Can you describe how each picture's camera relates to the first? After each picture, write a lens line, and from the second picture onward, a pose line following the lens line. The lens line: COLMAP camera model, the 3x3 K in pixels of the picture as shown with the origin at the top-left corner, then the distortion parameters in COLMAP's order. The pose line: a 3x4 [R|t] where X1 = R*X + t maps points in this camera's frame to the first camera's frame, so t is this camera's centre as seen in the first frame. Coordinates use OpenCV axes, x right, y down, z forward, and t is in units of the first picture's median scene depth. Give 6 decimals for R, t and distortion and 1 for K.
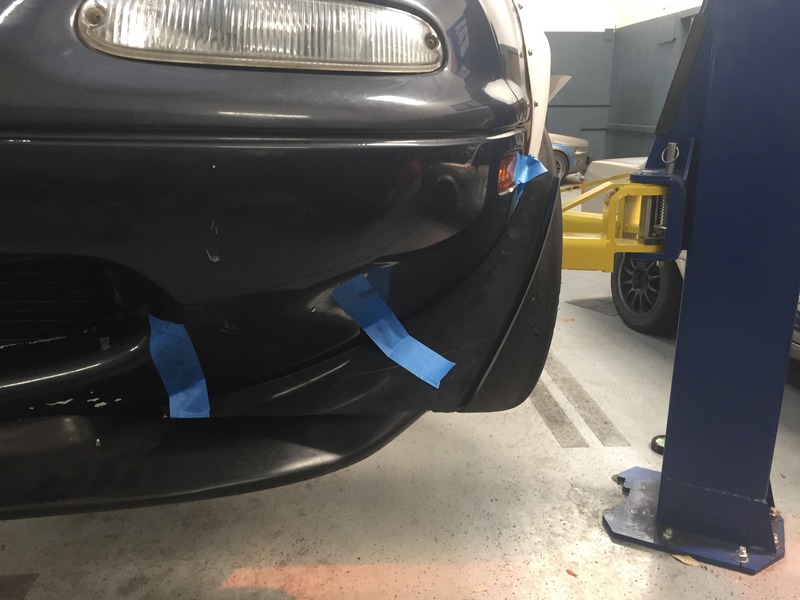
lens RADIAL K [[676.6, 0, 399.5], [0, 676.6, 299.9], [0, 0, 1]] dist [0.061945, -0.080185]
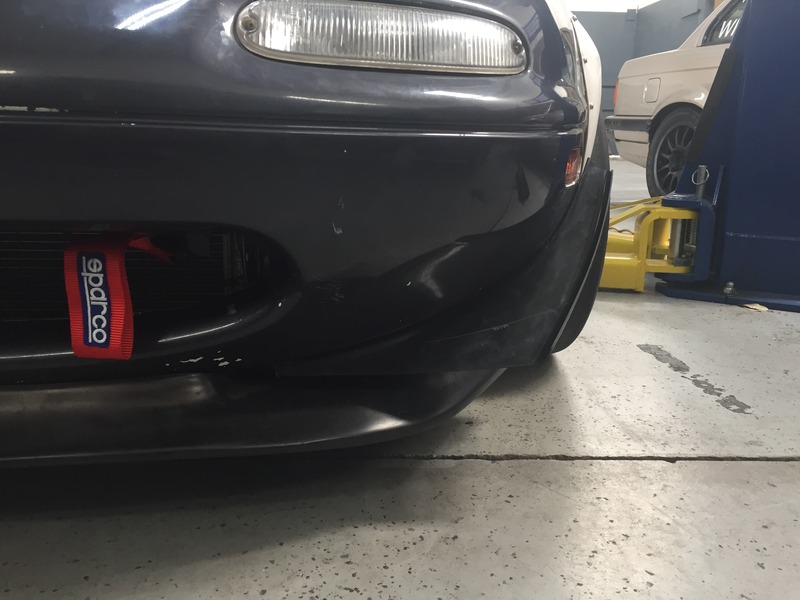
lens RADIAL K [[676.6, 0, 399.8], [0, 676.6, 300.9], [0, 0, 1]] dist [0.061945, -0.080185]
pose [[0.999872, 0.010005, -0.012448, -0.045306], [-0.010215, 0.999805, -0.016922, 0.022867], [0.012276, 0.017047, 0.999779, -0.047402]]
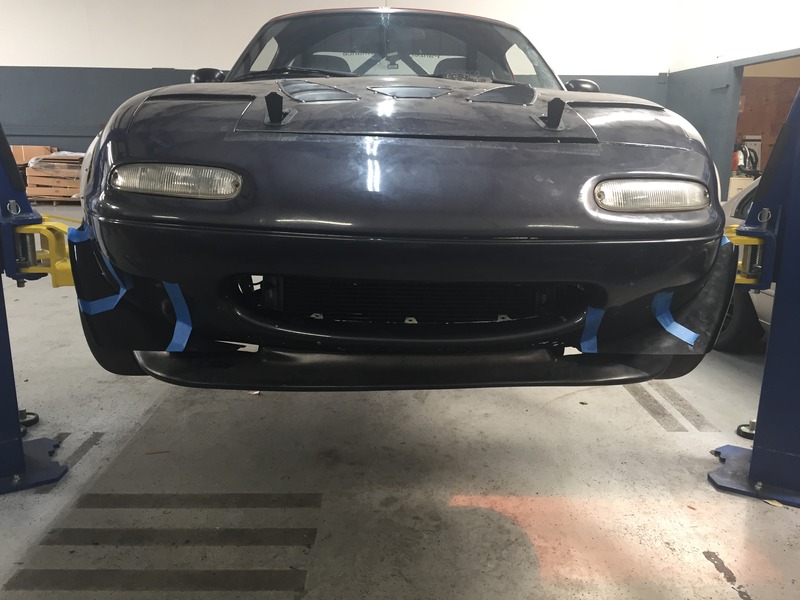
lens RADIAL K [[676.6, 0, 399.7], [0, 676.6, 300.6], [0, 0, 1]] dist [0.061945, -0.080185]
pose [[0.998652, 0.021632, -0.047185, -0.306740], [-0.023283, 0.999126, -0.034707, 0.033586], [0.046393, 0.035759, 0.998283, -0.480999]]
